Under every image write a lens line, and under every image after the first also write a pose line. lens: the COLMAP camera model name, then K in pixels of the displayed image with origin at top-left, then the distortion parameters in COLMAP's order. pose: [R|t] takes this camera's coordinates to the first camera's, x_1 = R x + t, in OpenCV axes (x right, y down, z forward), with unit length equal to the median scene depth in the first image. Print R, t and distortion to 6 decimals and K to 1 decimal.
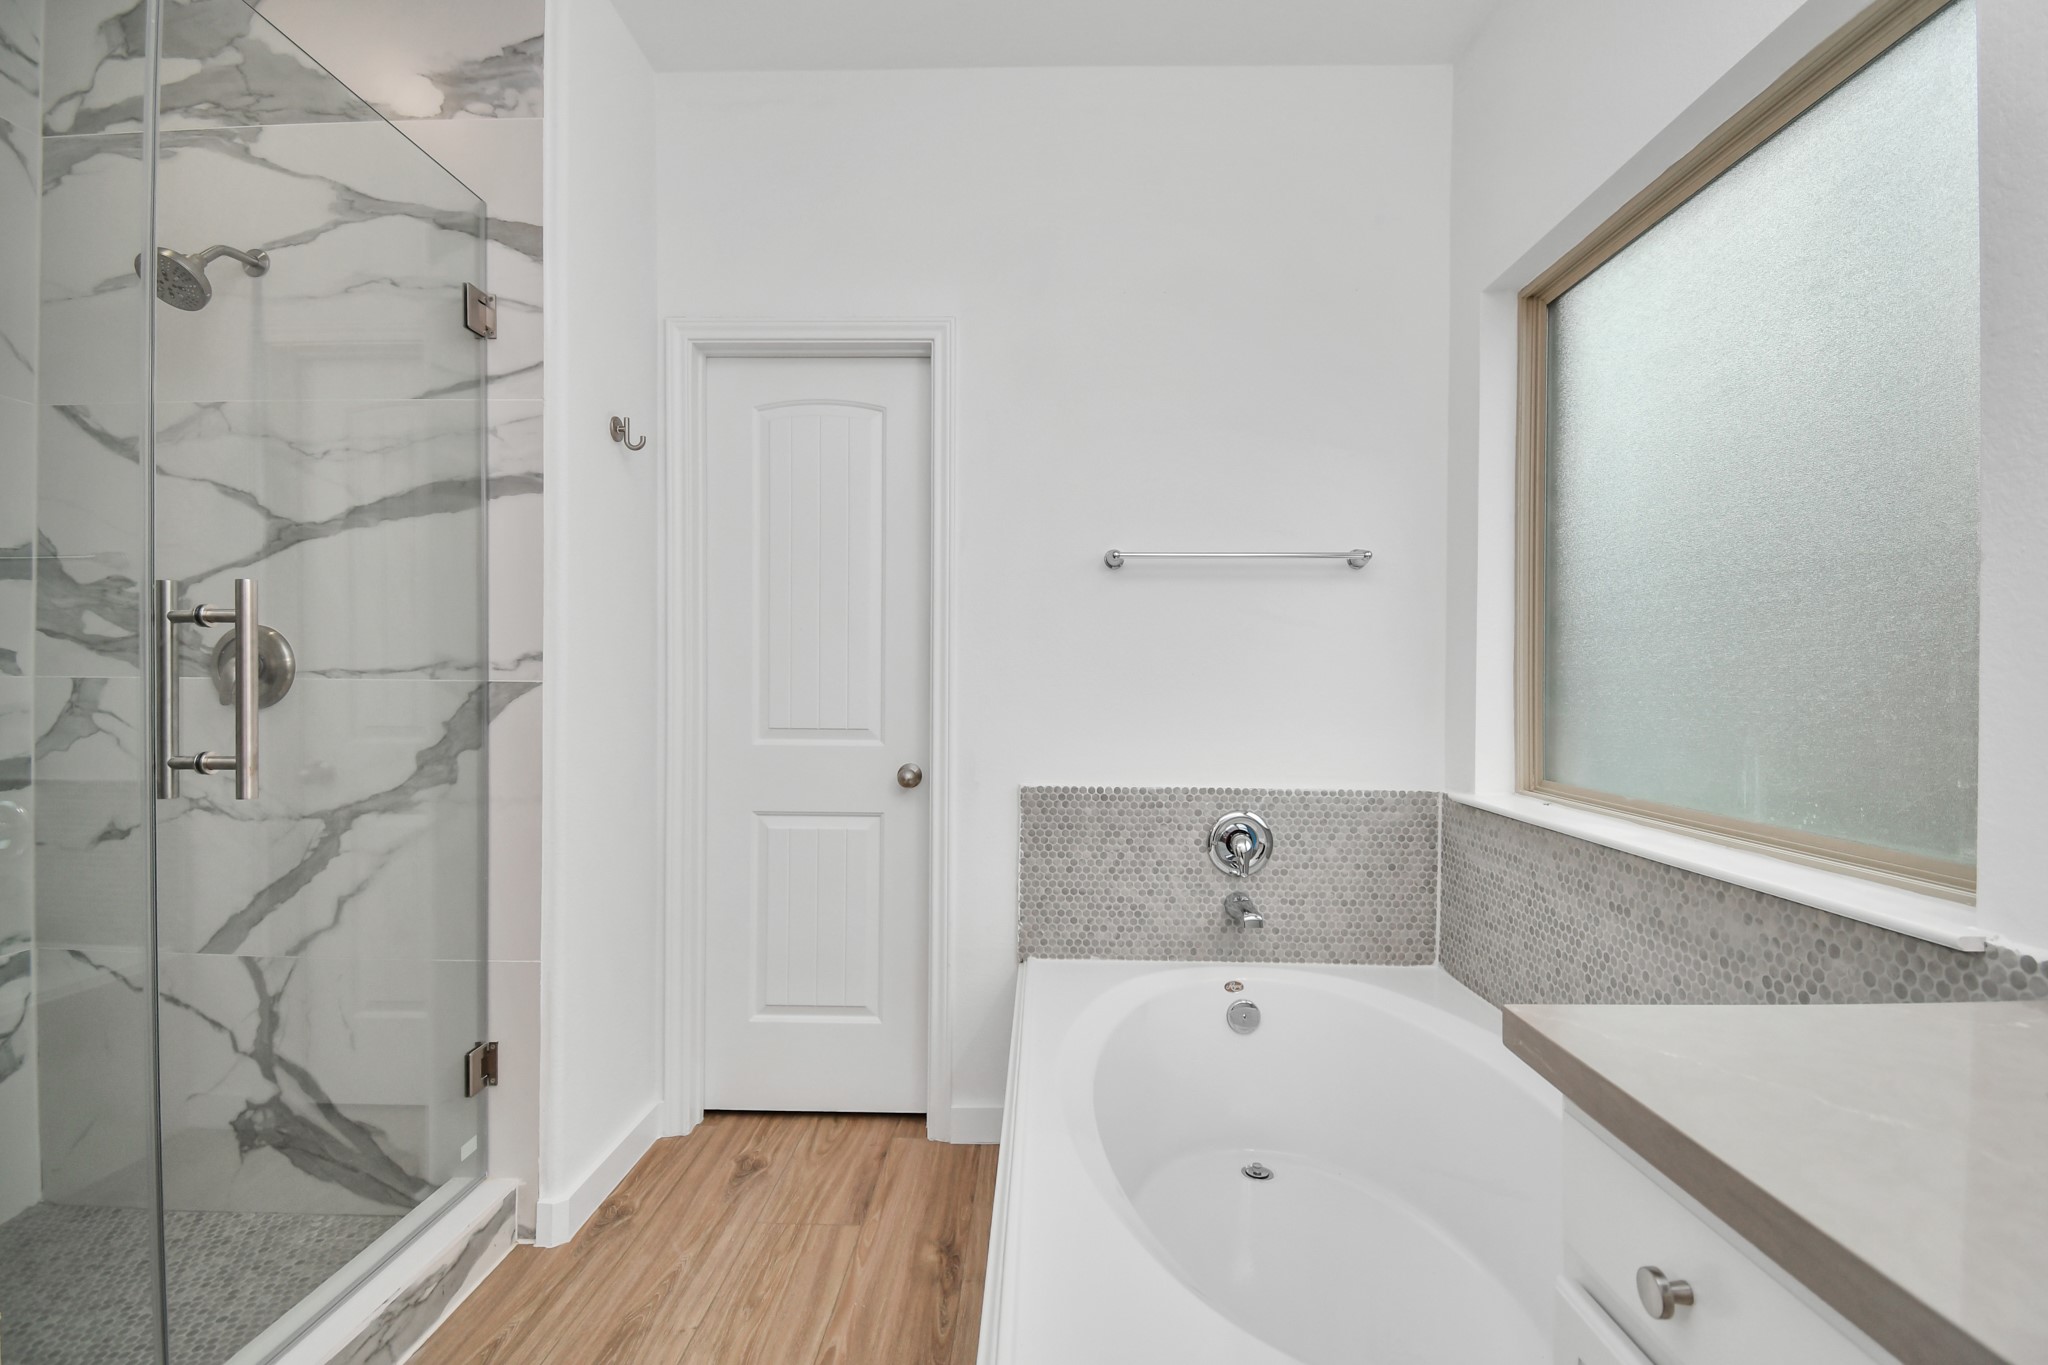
lens RADIAL K [[944.7, 0, 1022.1], [0, 944.7, 674.6], [0, 0, 1]] dist [0.015267, -0.021718]
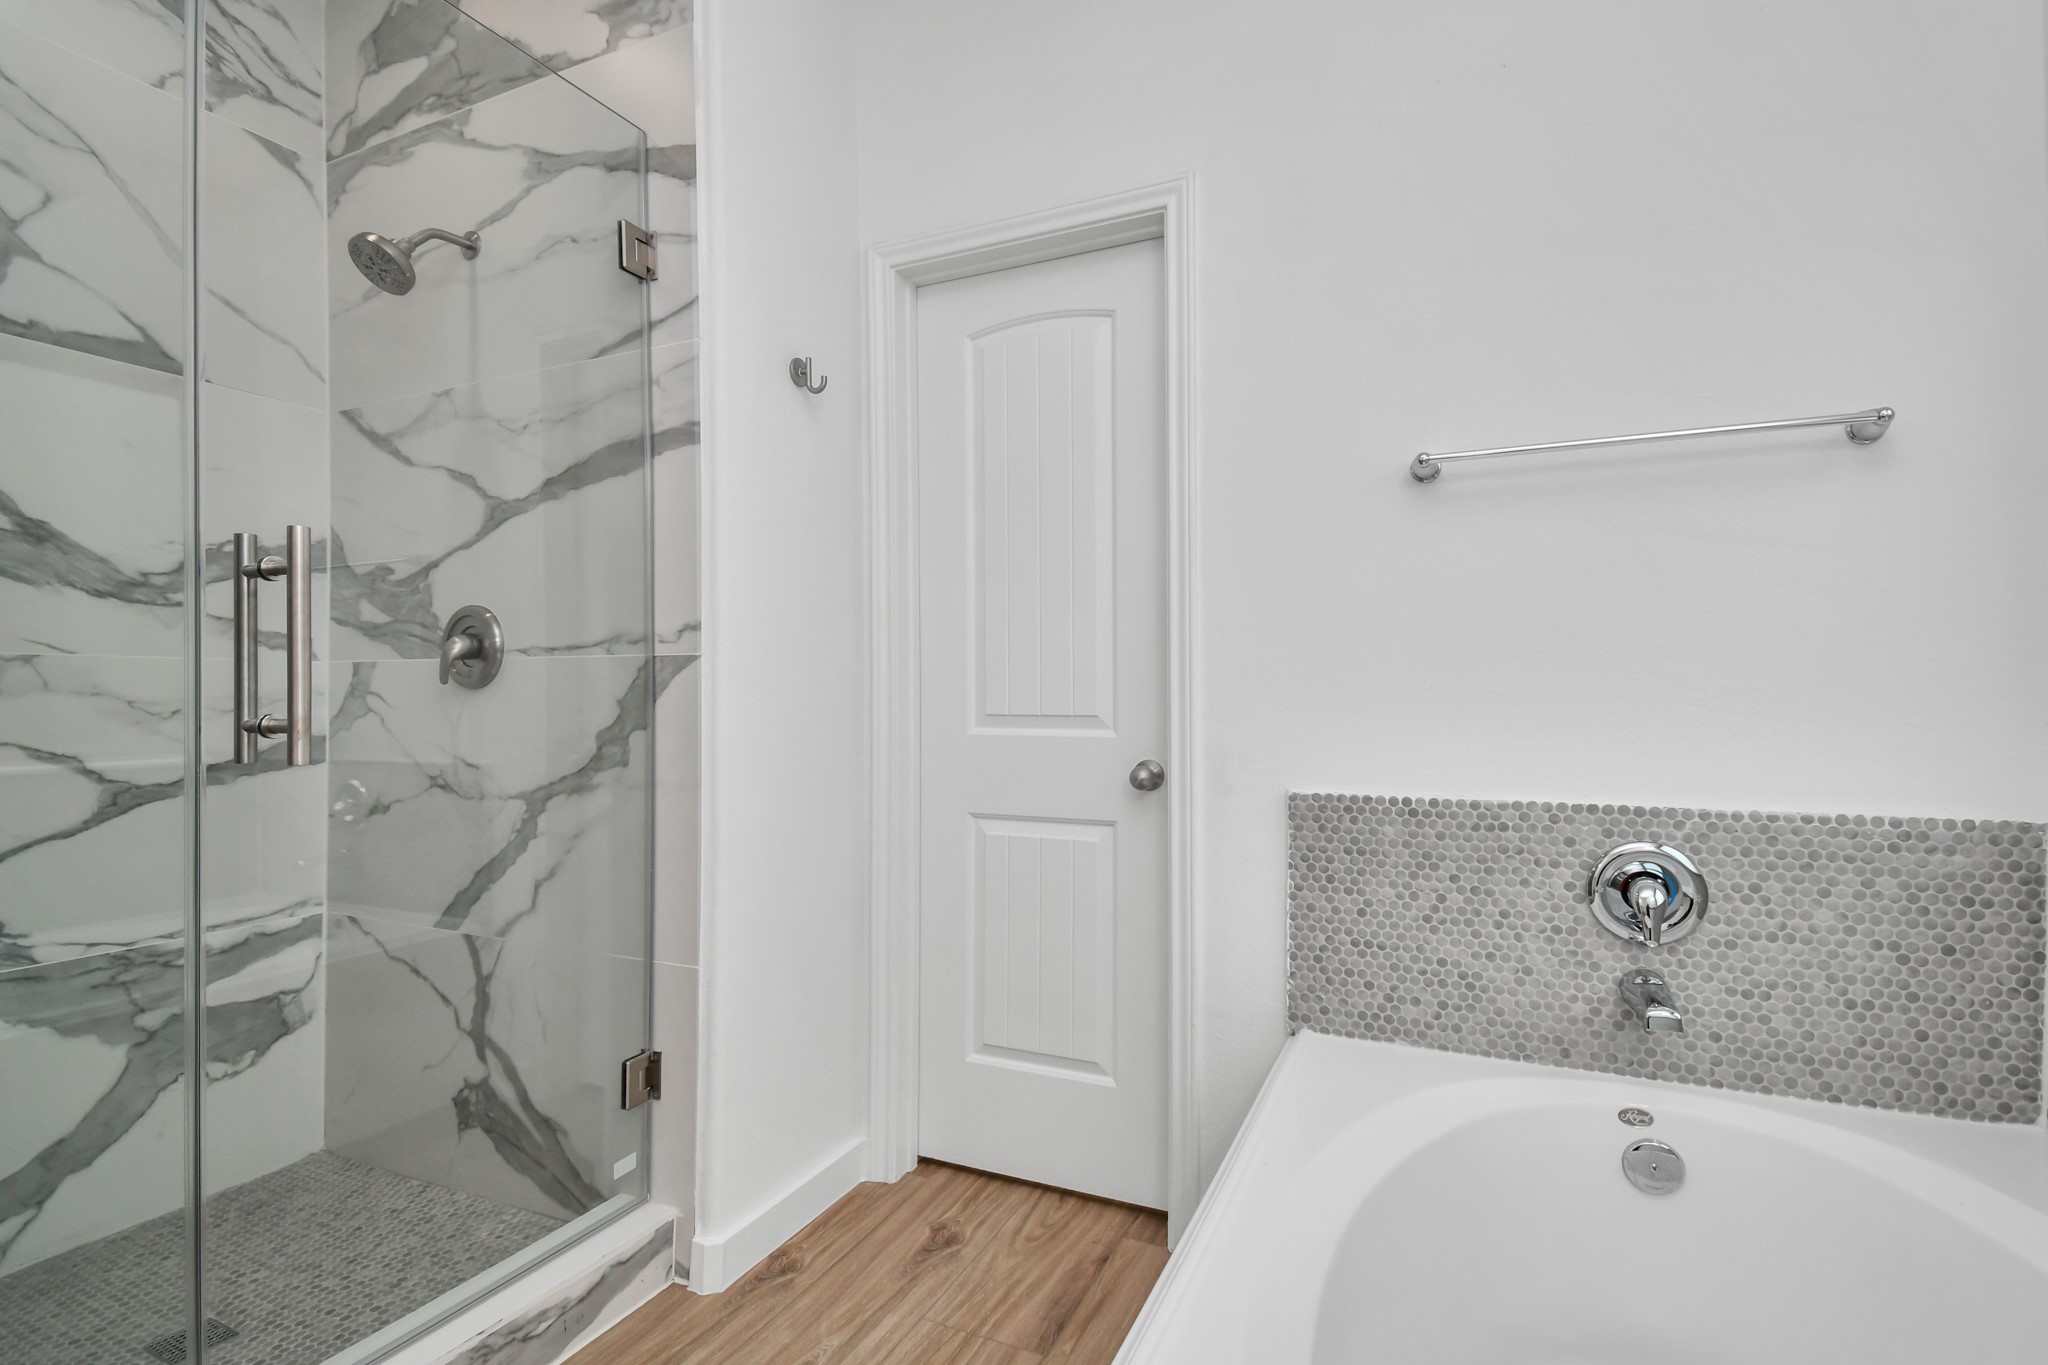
lens RADIAL K [[997.2, 0, 998.2], [0, 997.2, 688.6], [0, 0, 1]] dist [0.013129, -0.011399]
pose [[0.913845, -0.011117, -0.405910, 0.130367], [0.011987, 0.999928, -0.000400, 0.043080], [0.405885, -0.004500, 0.913913, 0.250457]]
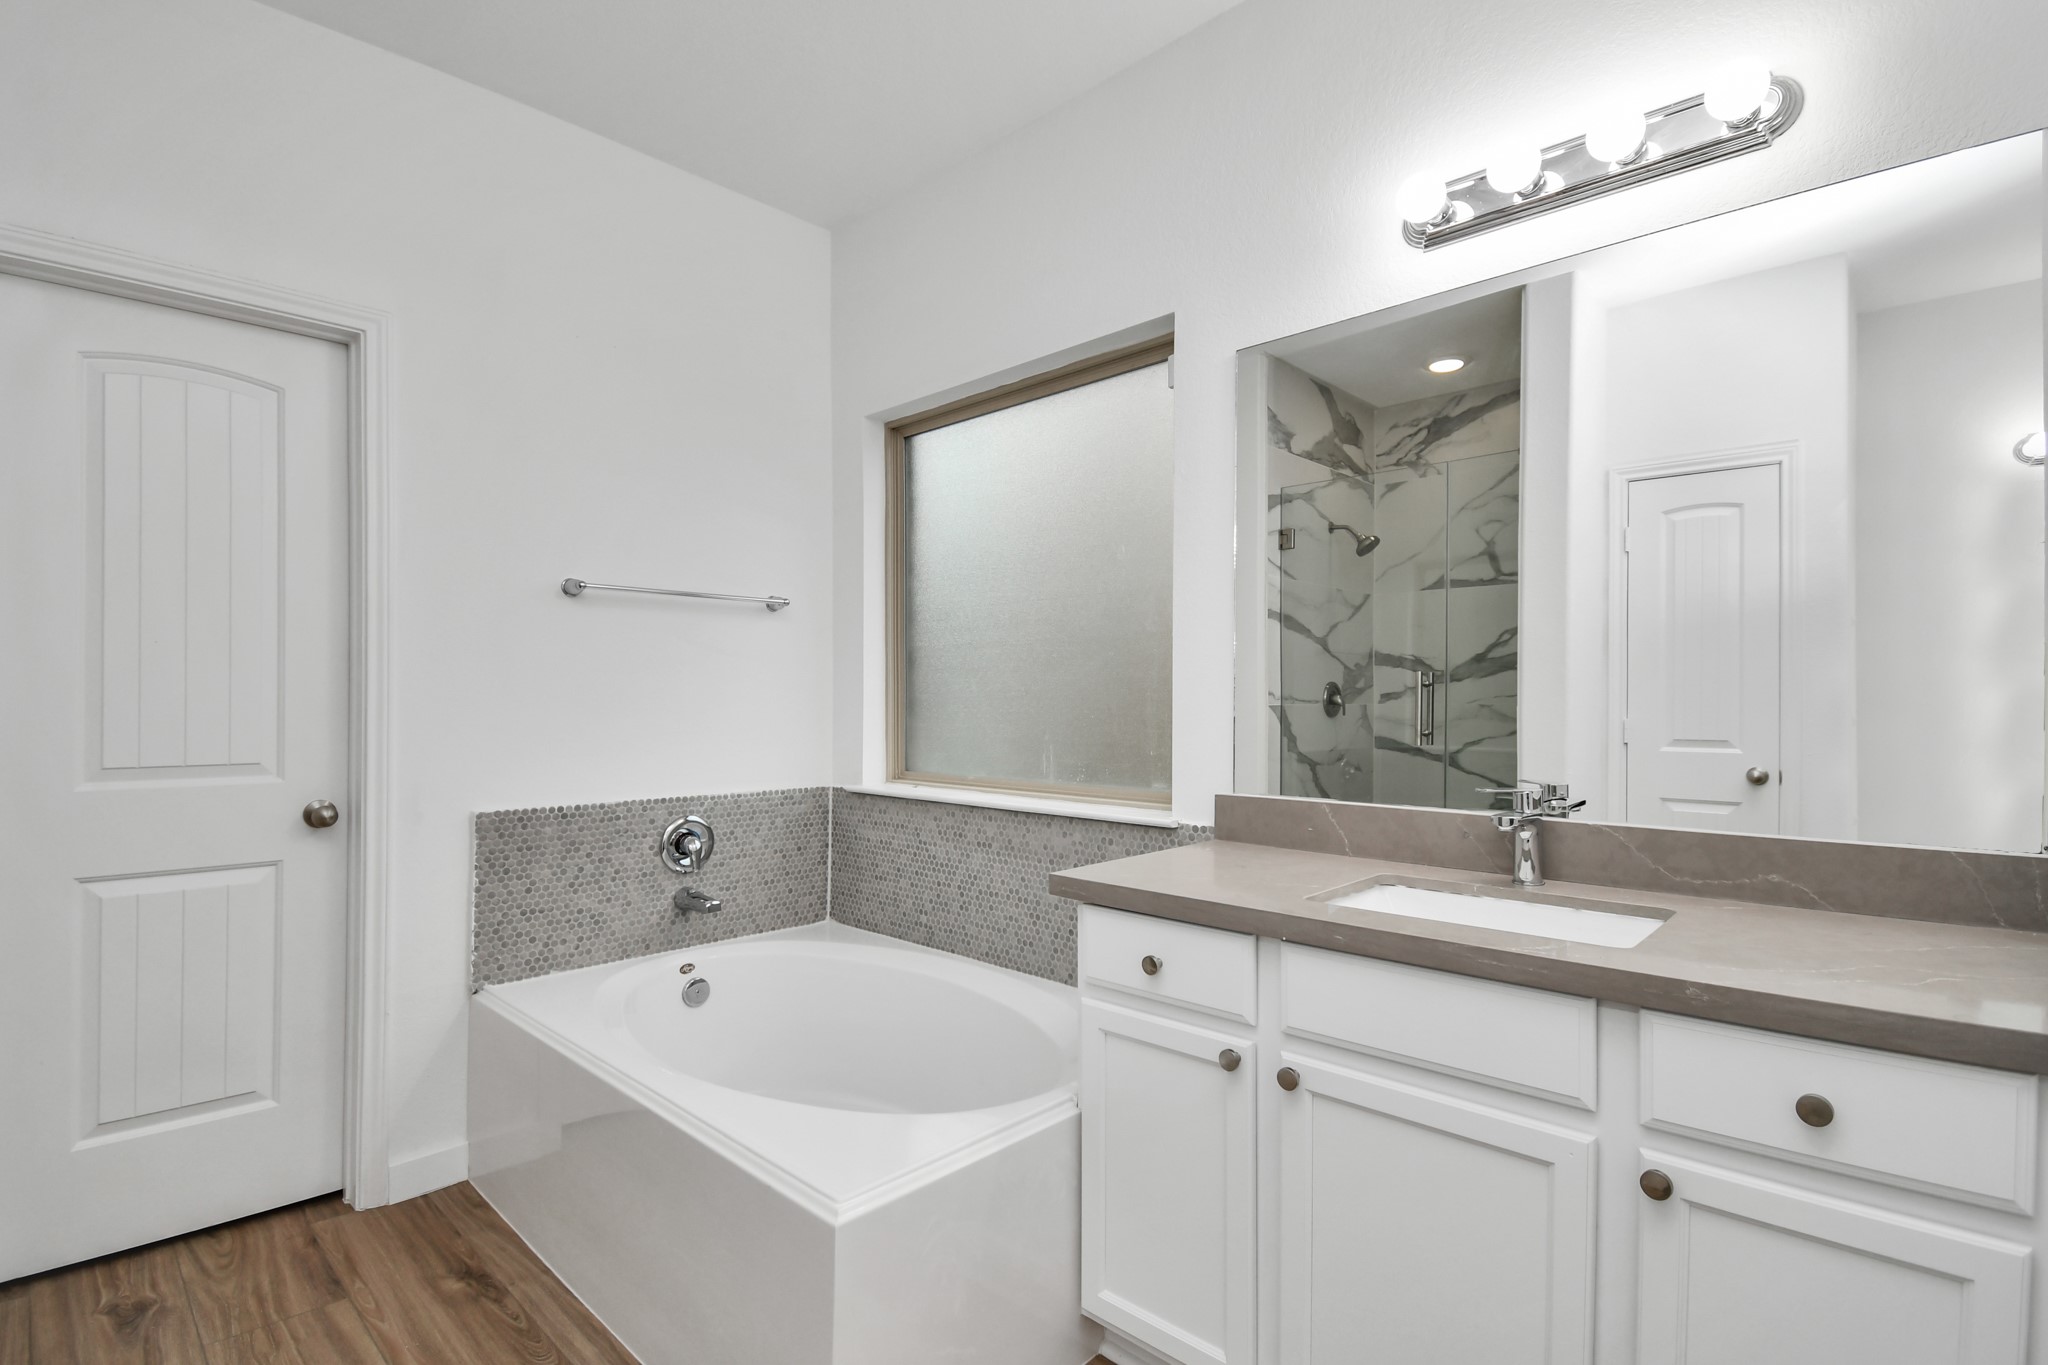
lens RADIAL K [[944.7, 0, 1057.6], [0, 944.7, 689.7], [0, 0, 1]] dist [0.015267, -0.021718]
pose [[0.658673, 0.002819, 0.752424, -0.417805], [0.000124, 0.999993, -0.003855, -0.007003], [-0.752429, 0.002632, 0.658668, -0.123257]]
